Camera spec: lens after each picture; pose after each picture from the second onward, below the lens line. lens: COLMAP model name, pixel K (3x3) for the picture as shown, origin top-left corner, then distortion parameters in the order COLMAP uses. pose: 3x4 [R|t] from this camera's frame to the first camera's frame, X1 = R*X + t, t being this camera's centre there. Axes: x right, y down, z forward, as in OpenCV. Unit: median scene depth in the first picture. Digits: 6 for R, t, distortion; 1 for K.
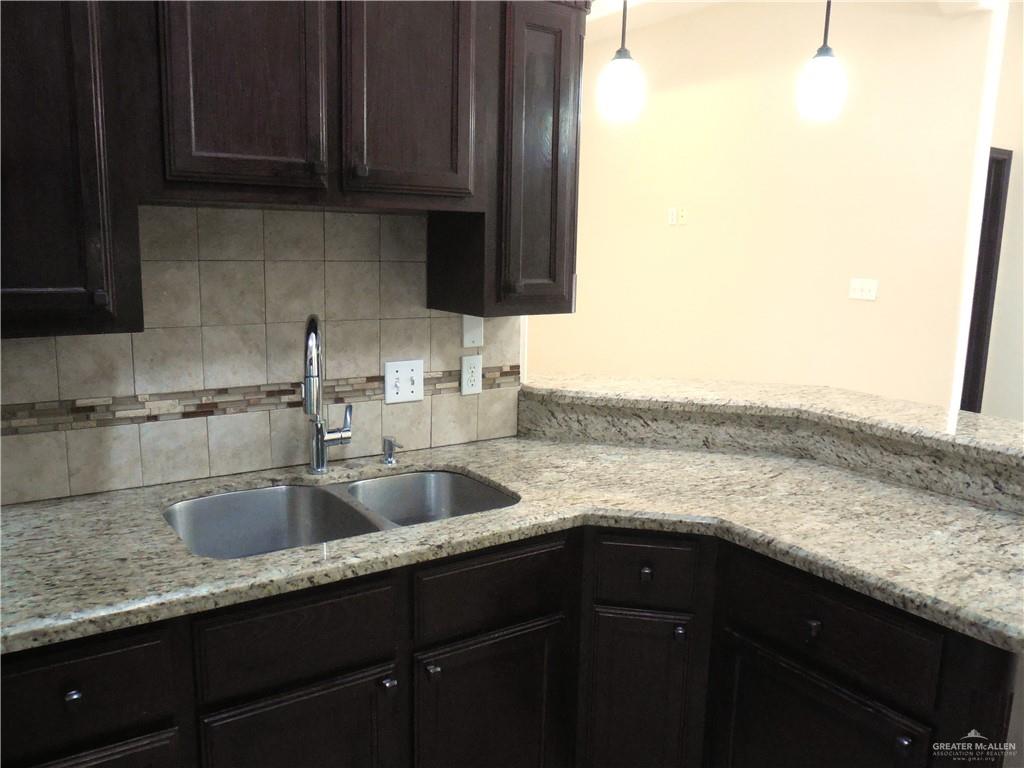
lens RADIAL K [[812.8, 0, 511.9], [0, 812.8, 385.1], [0, 0, 1]] dist [-0.044834, 0.012819]
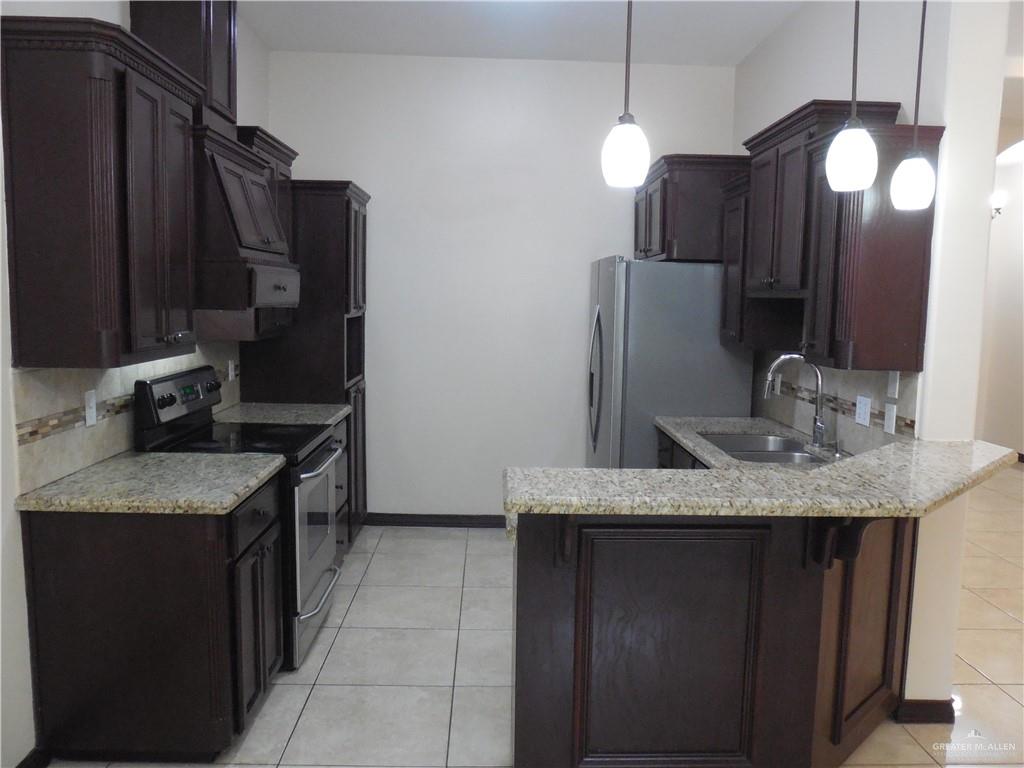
lens RADIAL K [[812.8, 0, 512.8], [0, 812.8, 384.8], [0, 0, 1]] dist [-0.044834, 0.012819]
pose [[-0.532374, 0.064822, -0.844024, 1.466250], [-0.171414, 0.968153, 0.182476, -0.211909], [0.828972, 0.241823, -0.504308, 1.206643]]
